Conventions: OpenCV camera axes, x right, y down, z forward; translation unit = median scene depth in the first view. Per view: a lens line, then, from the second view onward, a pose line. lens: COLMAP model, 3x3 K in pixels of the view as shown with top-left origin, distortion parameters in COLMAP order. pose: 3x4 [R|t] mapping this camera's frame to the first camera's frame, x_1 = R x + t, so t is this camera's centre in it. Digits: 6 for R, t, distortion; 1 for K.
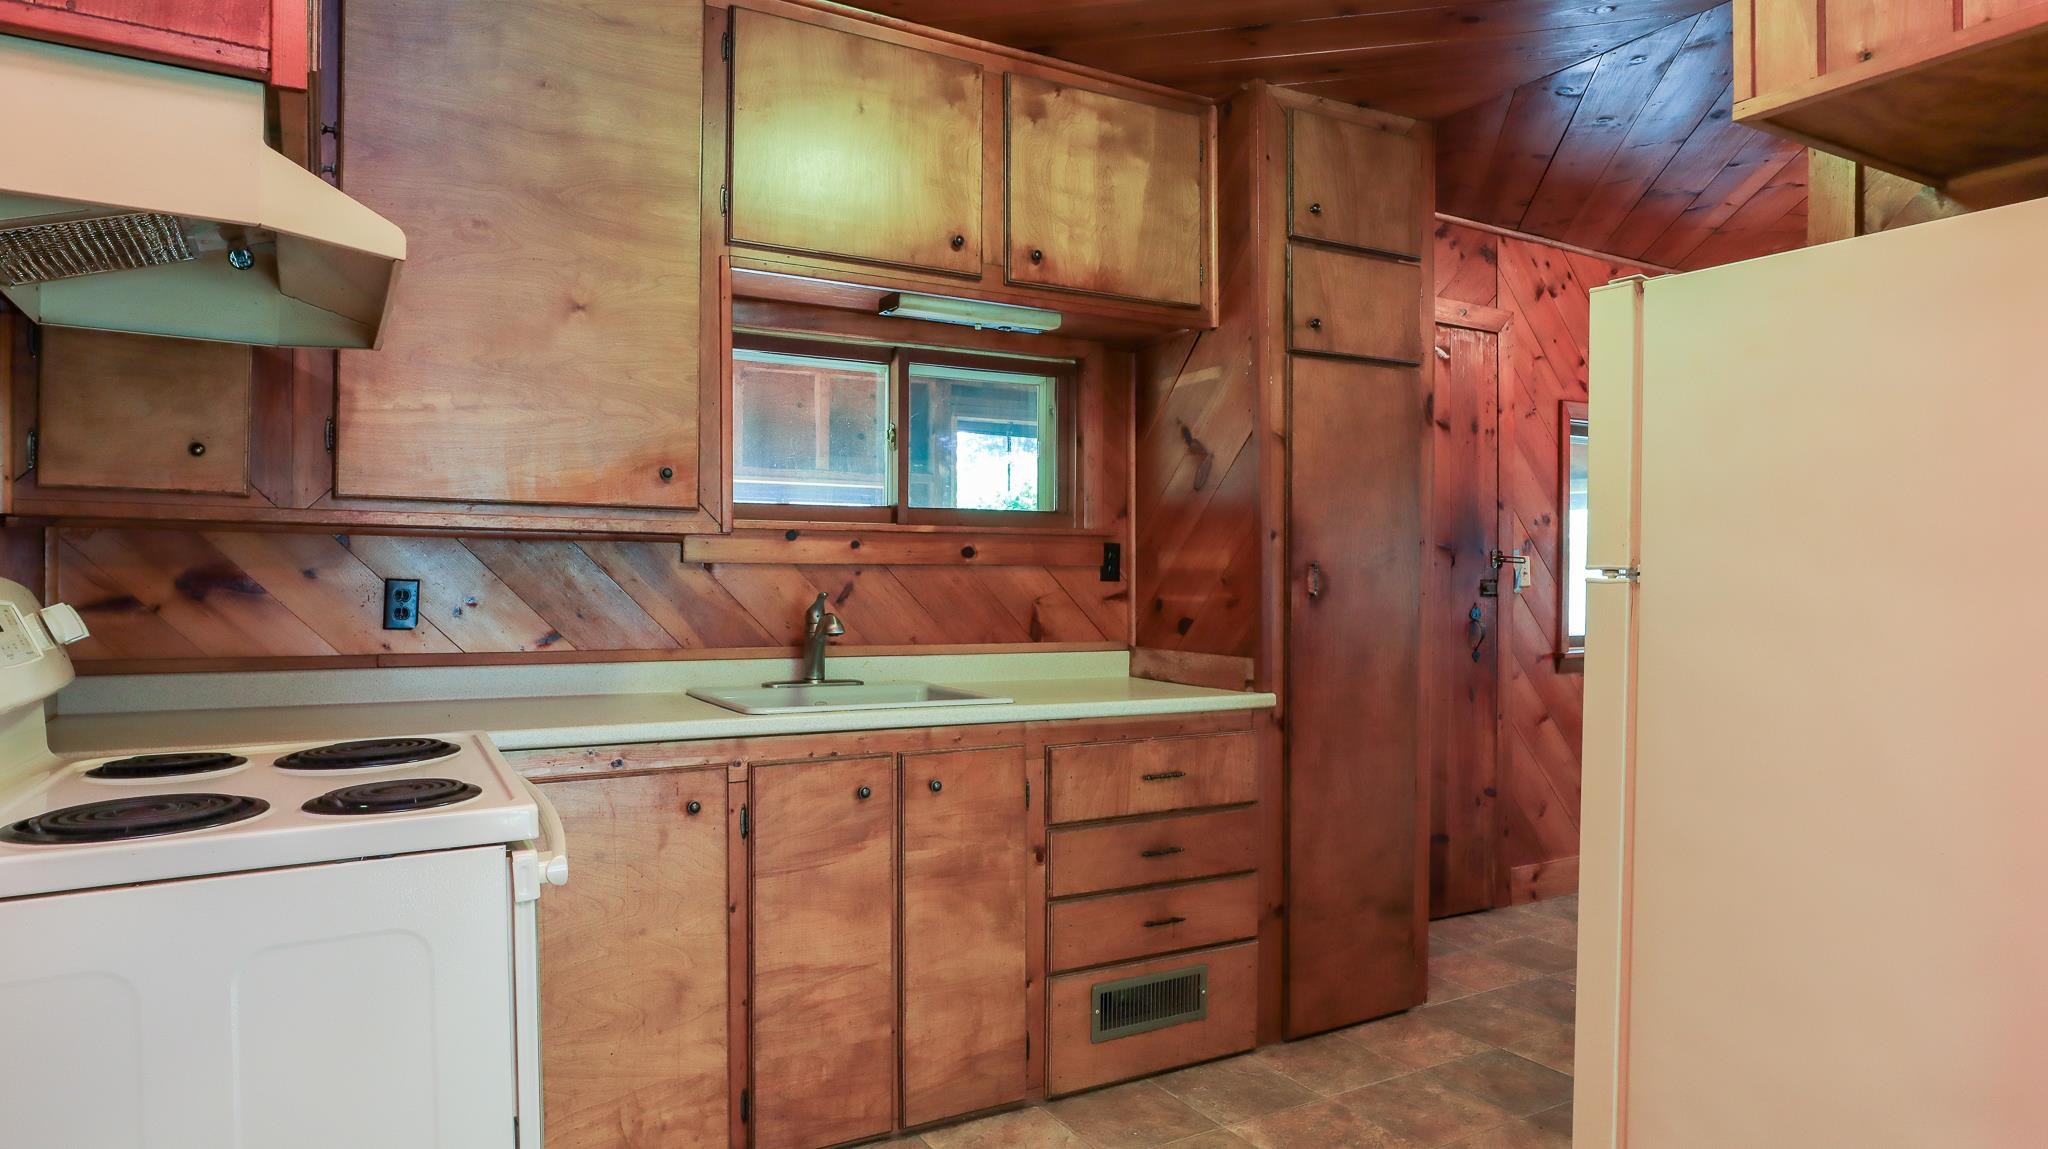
lens RADIAL K [[1190.5, 0, 1031.0], [0, 1190.5, 577.4], [0, 0, 1]] dist [-0.035684, 0.029743]
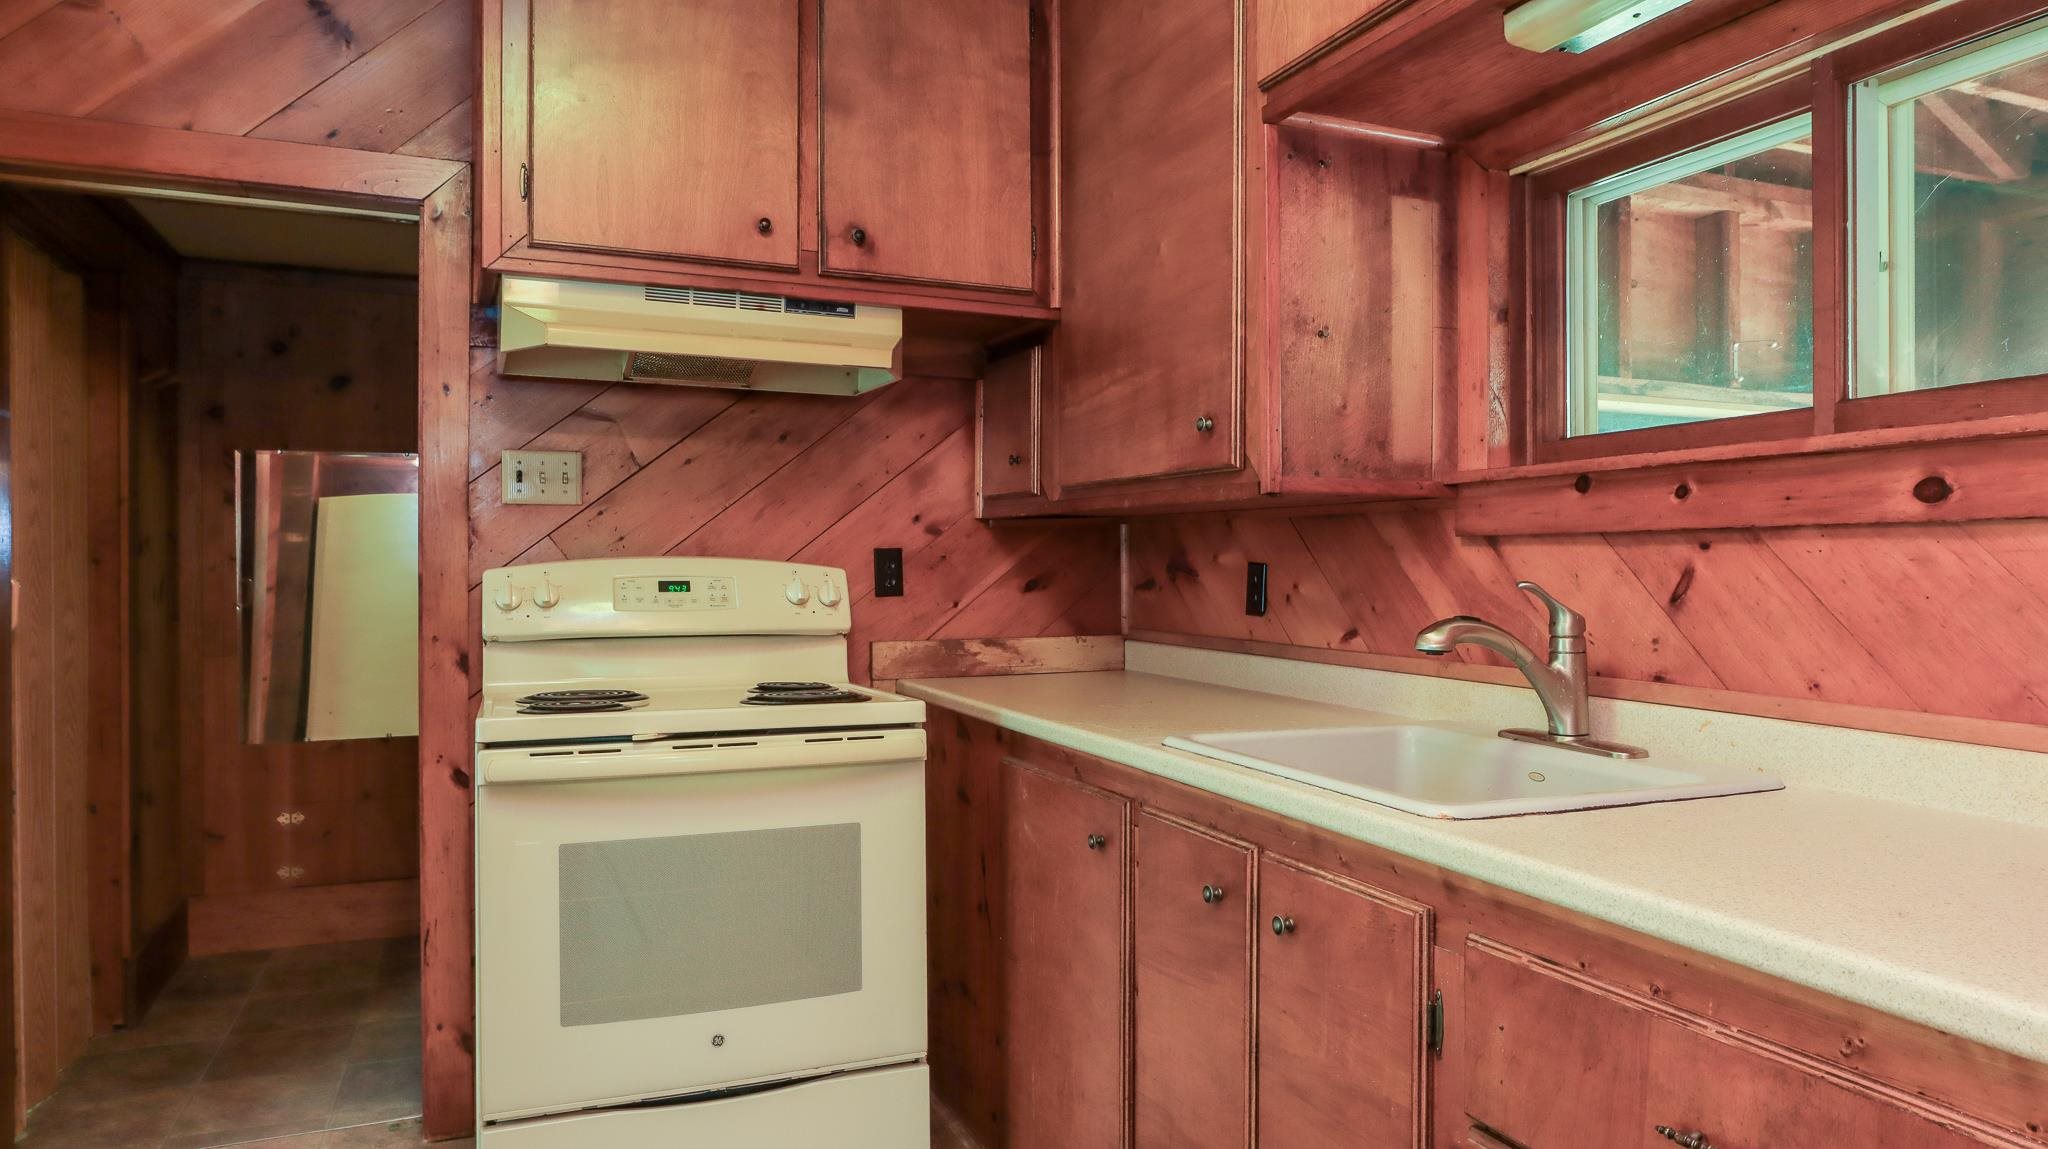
lens RADIAL K [[1257.3, 0, 1036.9], [0, 1257.3, 577.9], [0, 0, 1]] dist [-0.027744, 0.019508]
pose [[-0.127547, 0.002001, -0.991831, 0.456594], [-0.006332, 0.999976, 0.002832, 0.010872], [0.991812, 0.006642, -0.127531, 0.848691]]
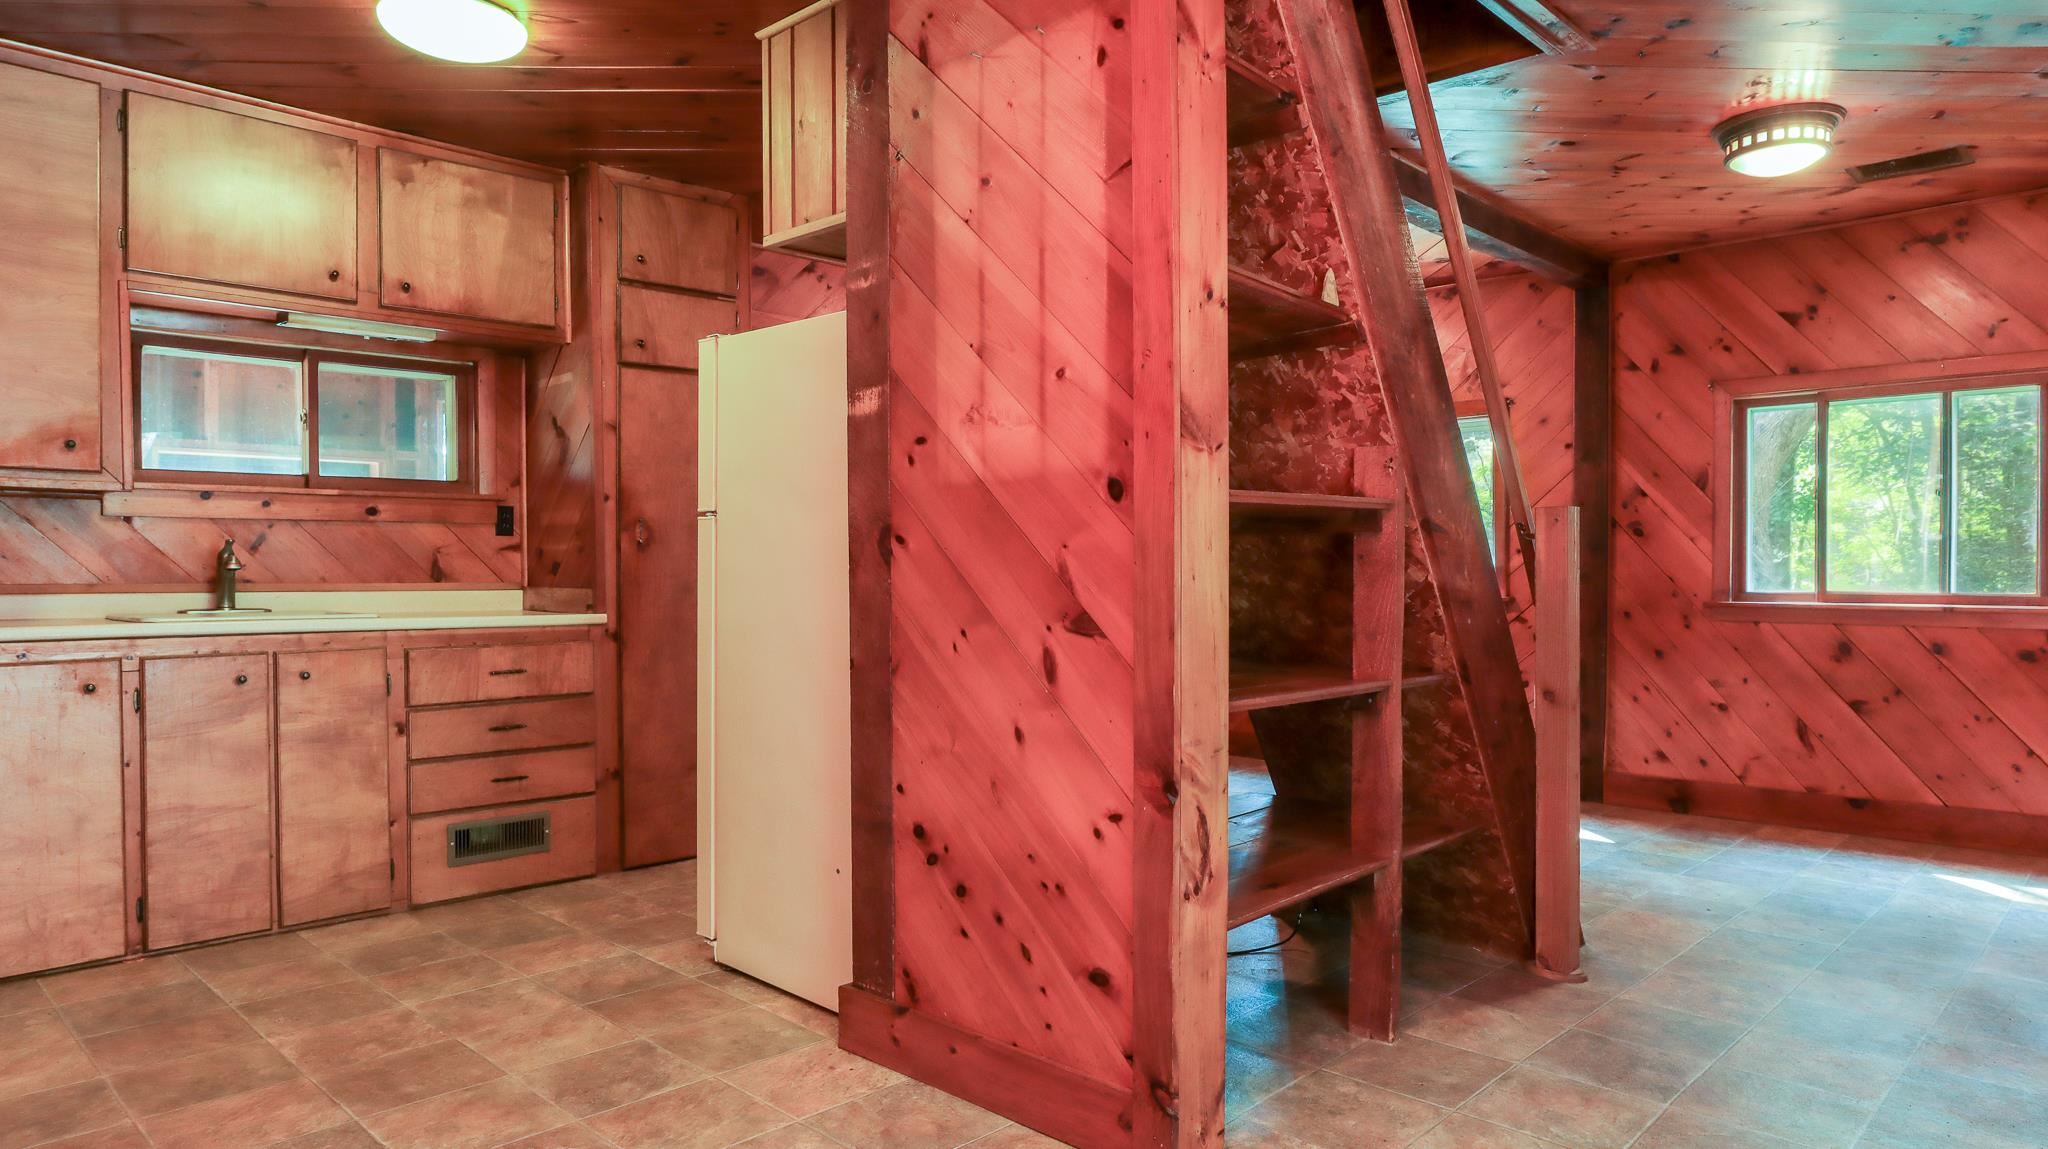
lens RADIAL K [[1257.3, 0, 1036.9], [0, 1257.3, 577.9], [0, 0, 1]] dist [-0.027744, 0.019508]
pose [[0.963455, -0.009761, 0.267693, 0.309839], [0.008042, 0.999939, 0.007518, 0.051834], [-0.267750, -0.005090, 0.963475, -0.545189]]
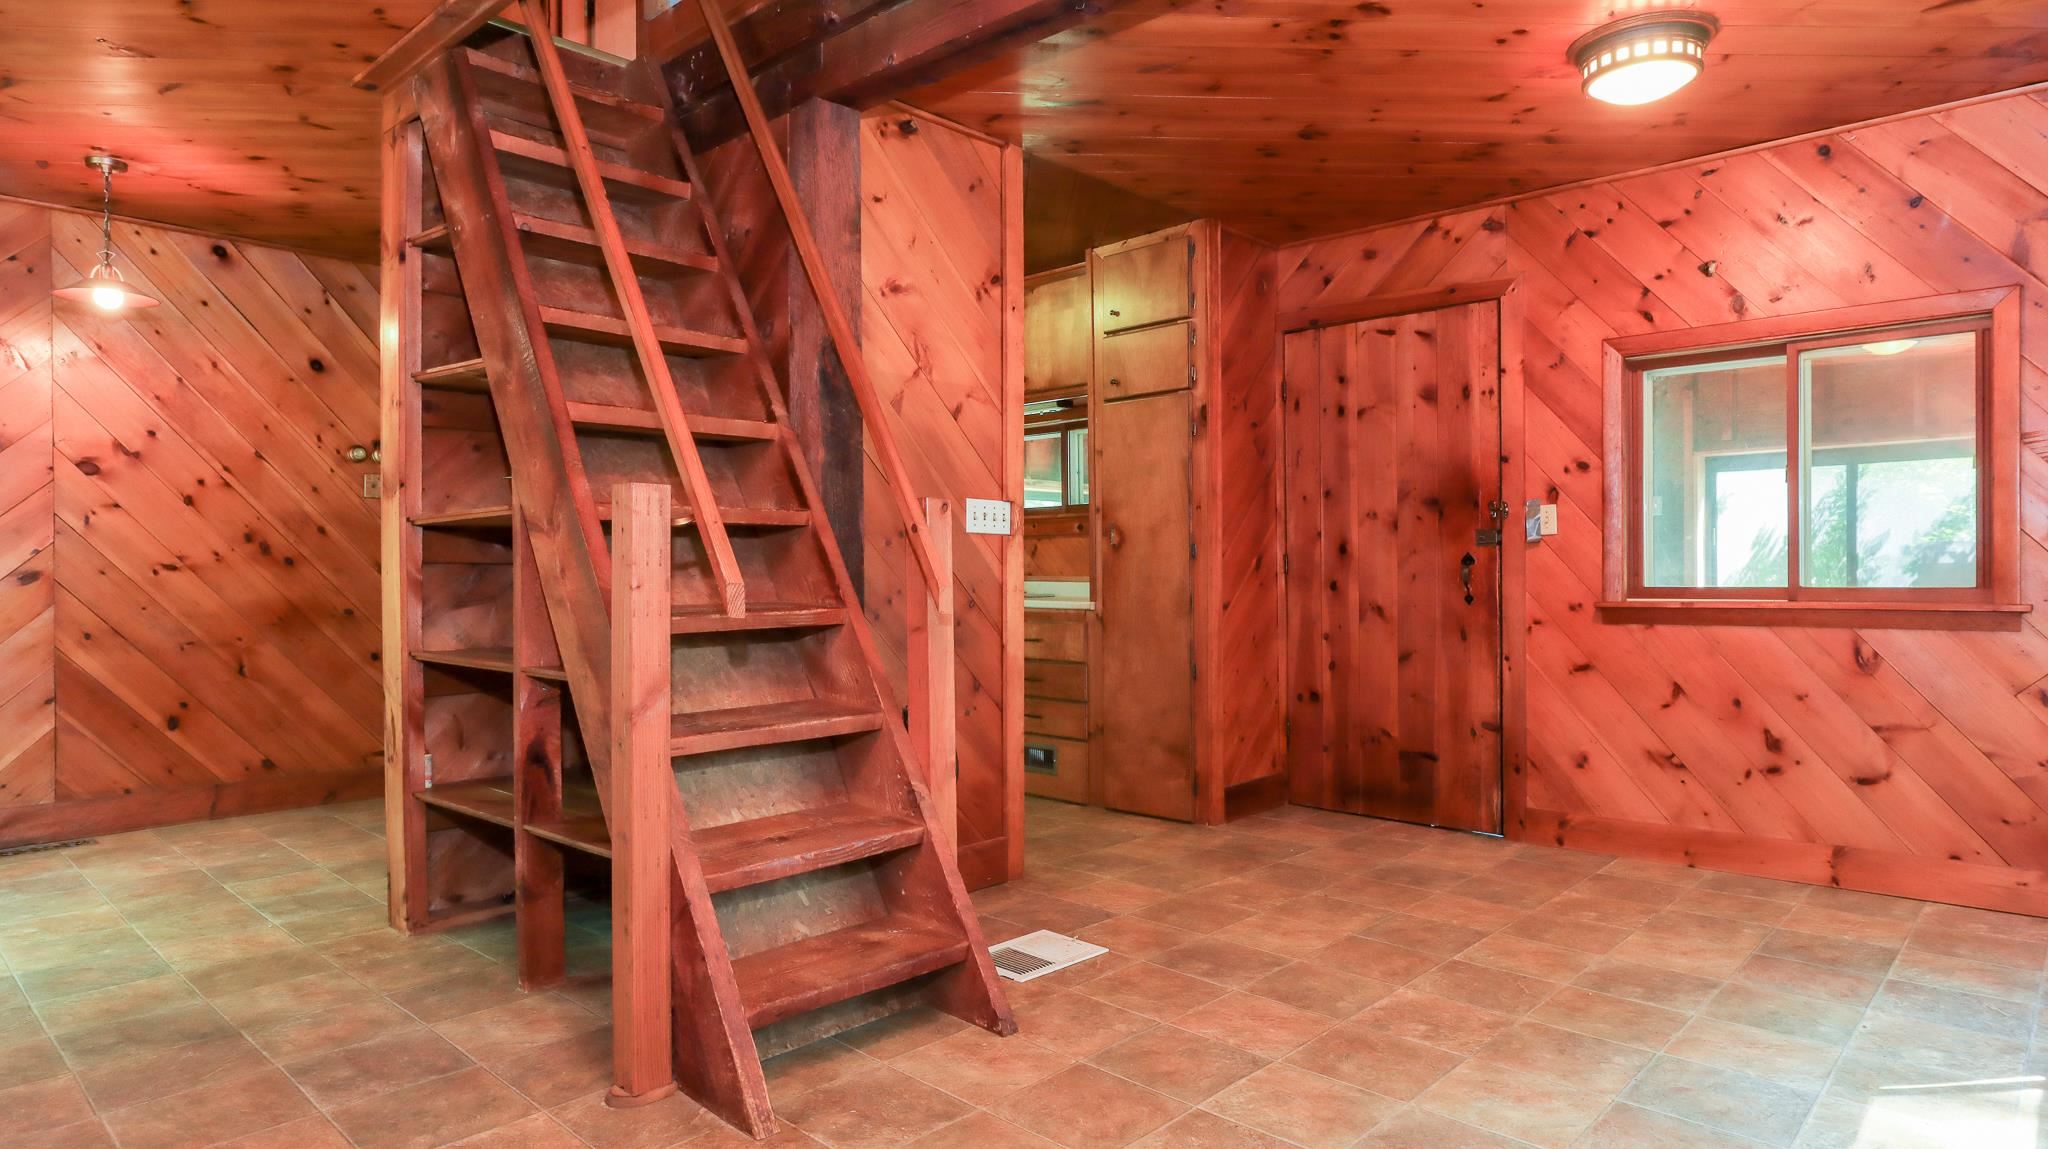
lens RADIAL K [[1190.5, 0, 1031.0], [0, 1190.5, 577.4], [0, 0, 1]] dist [-0.035684, 0.029743]
pose [[0.303025, -0.003801, -0.952975, 1.914610], [0.003397, 0.999990, -0.002909, 0.070358], [0.952977, -0.002355, 0.303035, 0.409814]]
